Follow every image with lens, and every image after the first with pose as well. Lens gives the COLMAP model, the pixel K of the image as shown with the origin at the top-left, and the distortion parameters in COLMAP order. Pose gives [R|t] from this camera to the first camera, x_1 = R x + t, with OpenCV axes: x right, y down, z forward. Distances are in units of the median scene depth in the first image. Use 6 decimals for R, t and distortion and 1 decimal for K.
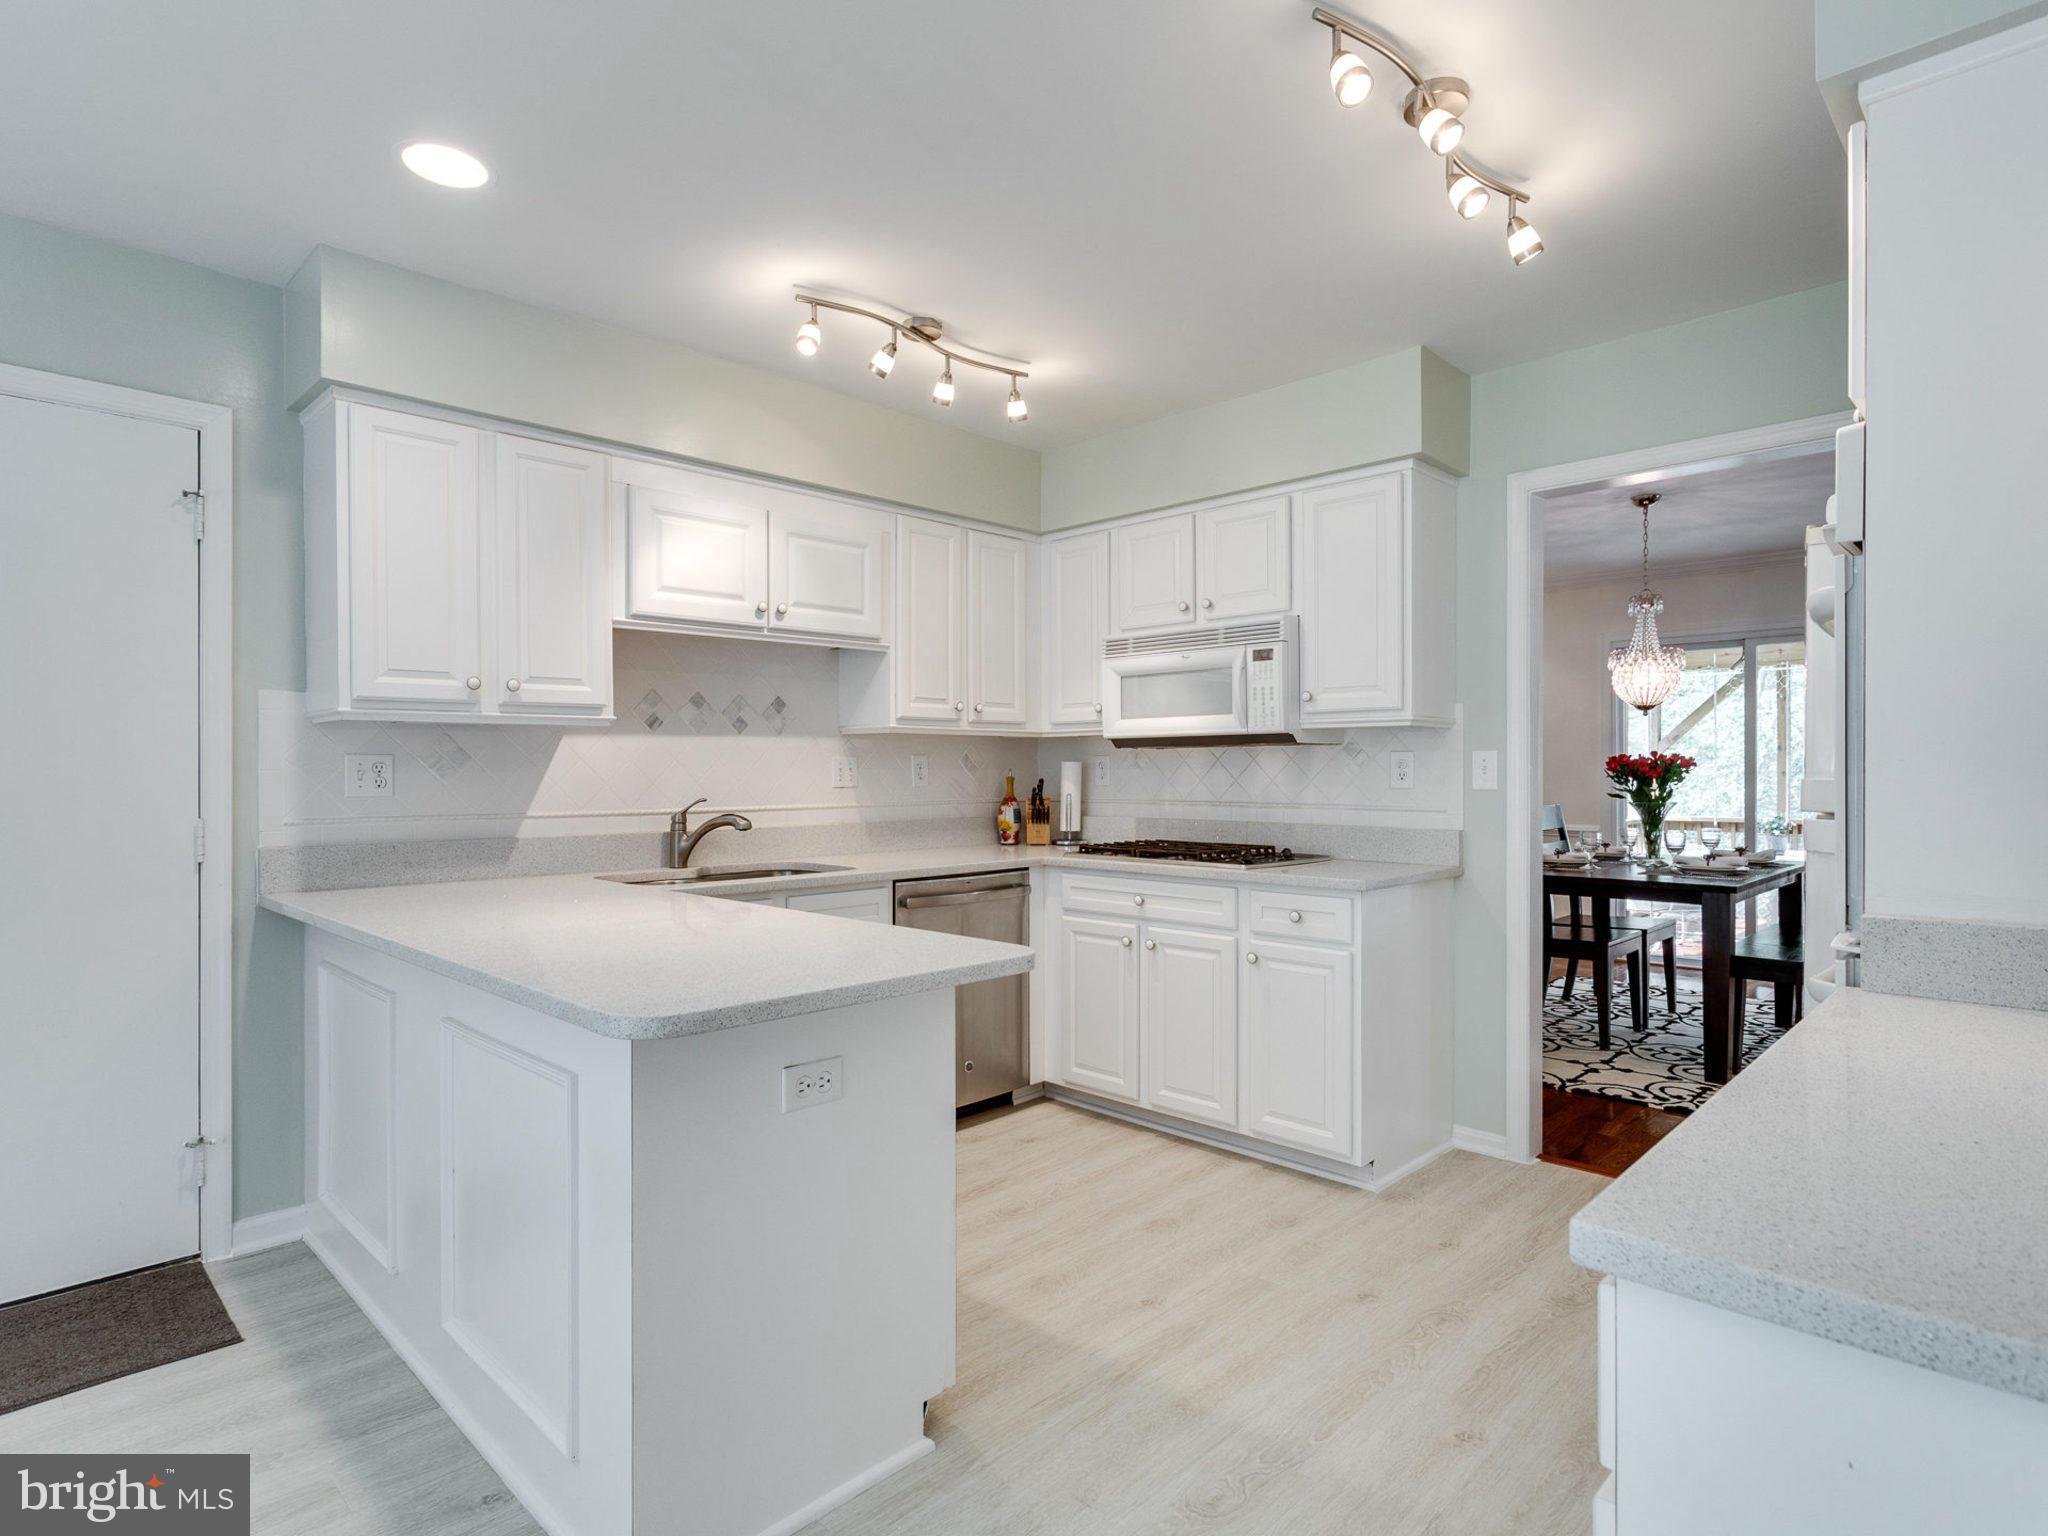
lens RADIAL K [[1088.9, 0, 1025.0], [0, 1088.9, 771.5], [0, 0, 1]] dist [-0.000903, 0.005237]
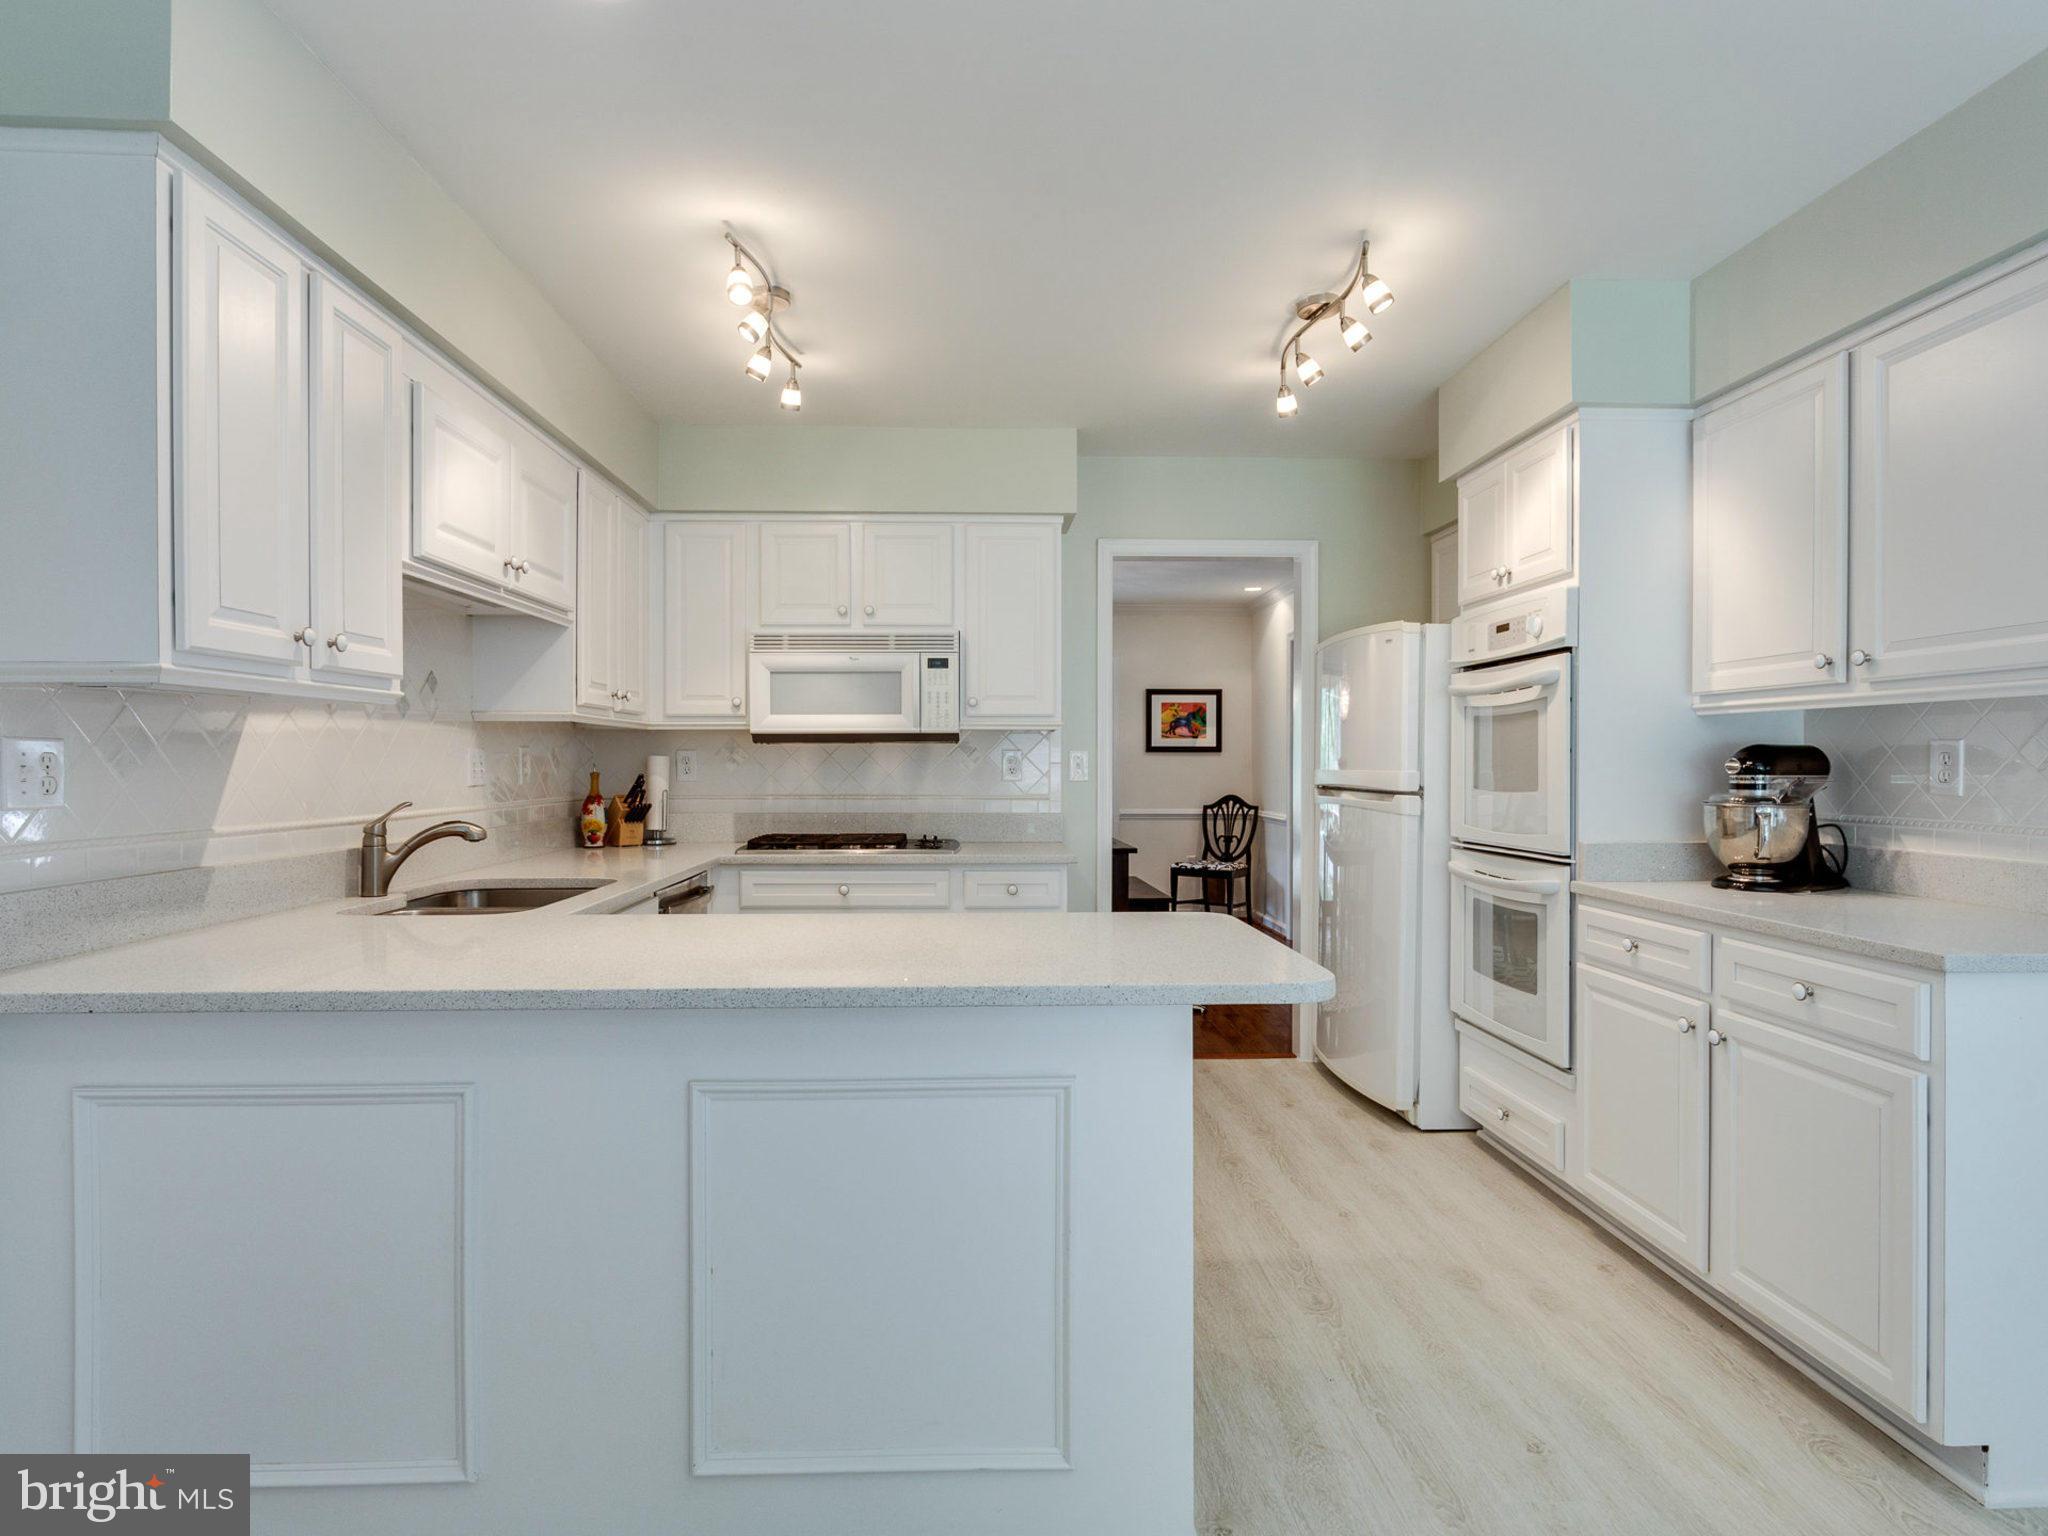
lens RADIAL K [[1088.9, 0, 993.3], [0, 1088.9, 771.1], [0, 0, 1]] dist [-0.000903, 0.005237]
pose [[0.695473, -0.002636, 0.718547, -0.537777], [-0.000970, 0.999989, 0.004607, -0.000594], [-0.718551, -0.003901, 0.695463, 0.169615]]
